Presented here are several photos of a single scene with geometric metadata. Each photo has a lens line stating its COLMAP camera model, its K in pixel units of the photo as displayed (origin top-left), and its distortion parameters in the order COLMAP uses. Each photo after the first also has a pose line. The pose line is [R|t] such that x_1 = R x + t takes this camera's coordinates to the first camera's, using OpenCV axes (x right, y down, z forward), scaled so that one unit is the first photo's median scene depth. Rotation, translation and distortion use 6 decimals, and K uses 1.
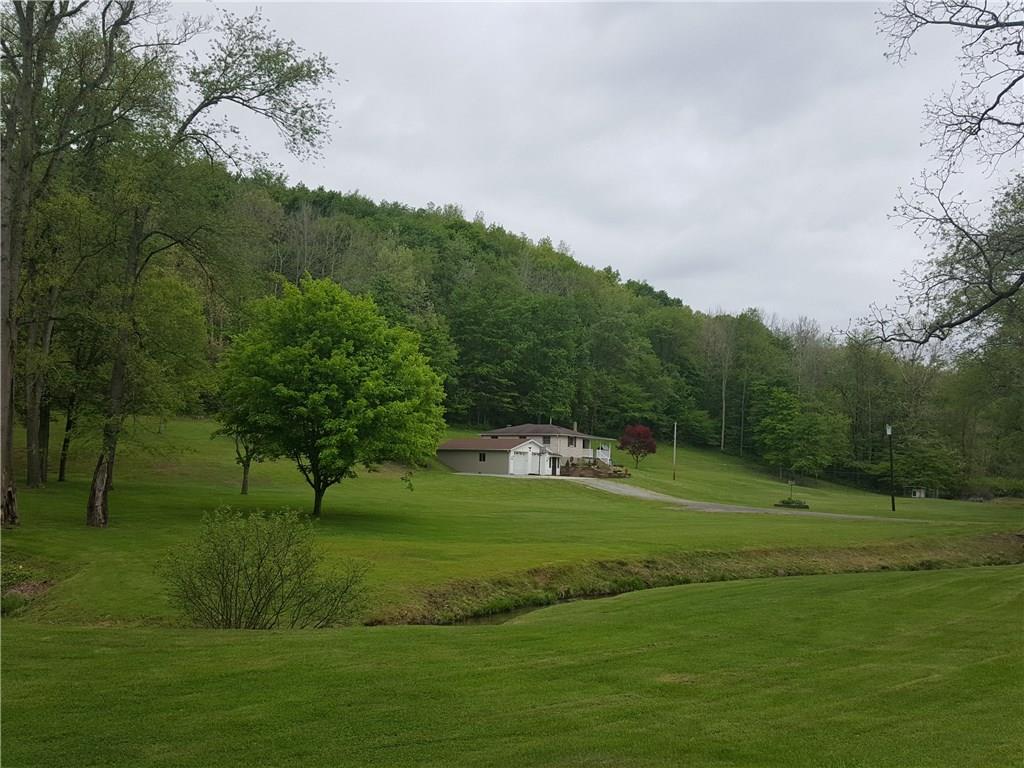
lens RADIAL K [[1007.9, 0, 509.1], [0, 1007.9, 411.6], [0, 0, 1]] dist [0.200689, -0.388730]
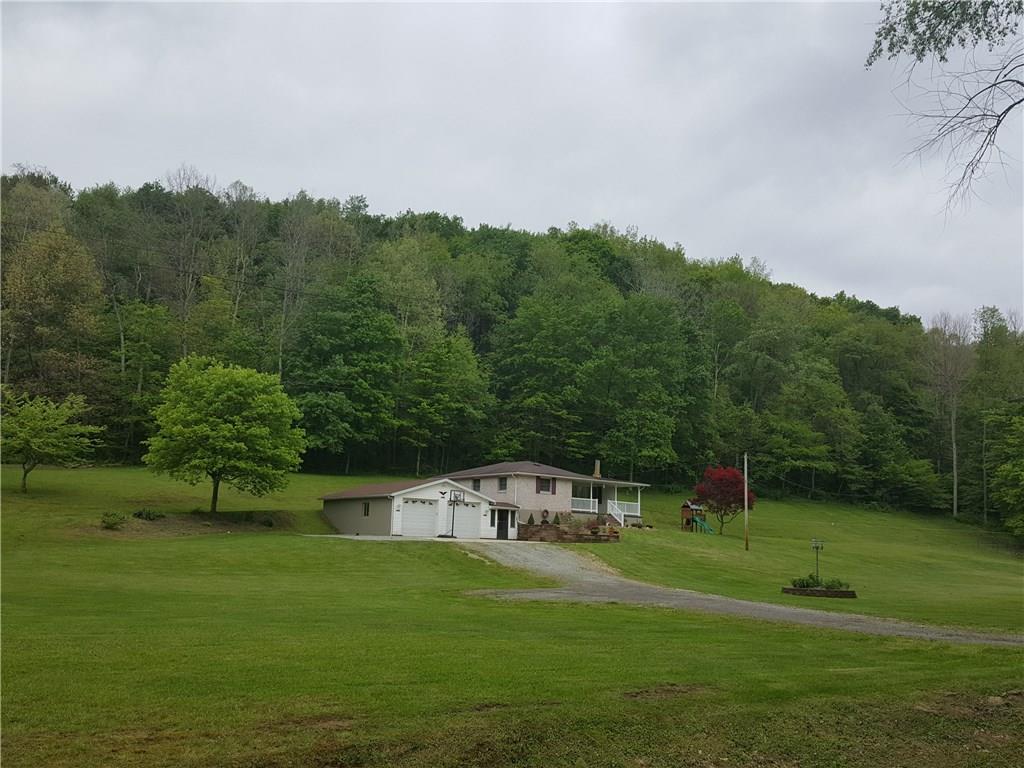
lens RADIAL K [[1007.9, 0, 509.1], [0, 1007.9, 411.6], [0, 0, 1]] dist [0.200689, -0.388730]
pose [[0.948306, -0.044348, -0.314243, 0.335086], [0.017298, 0.995939, -0.088352, 0.054738], [0.316886, 0.078349, 0.945222, 0.562107]]
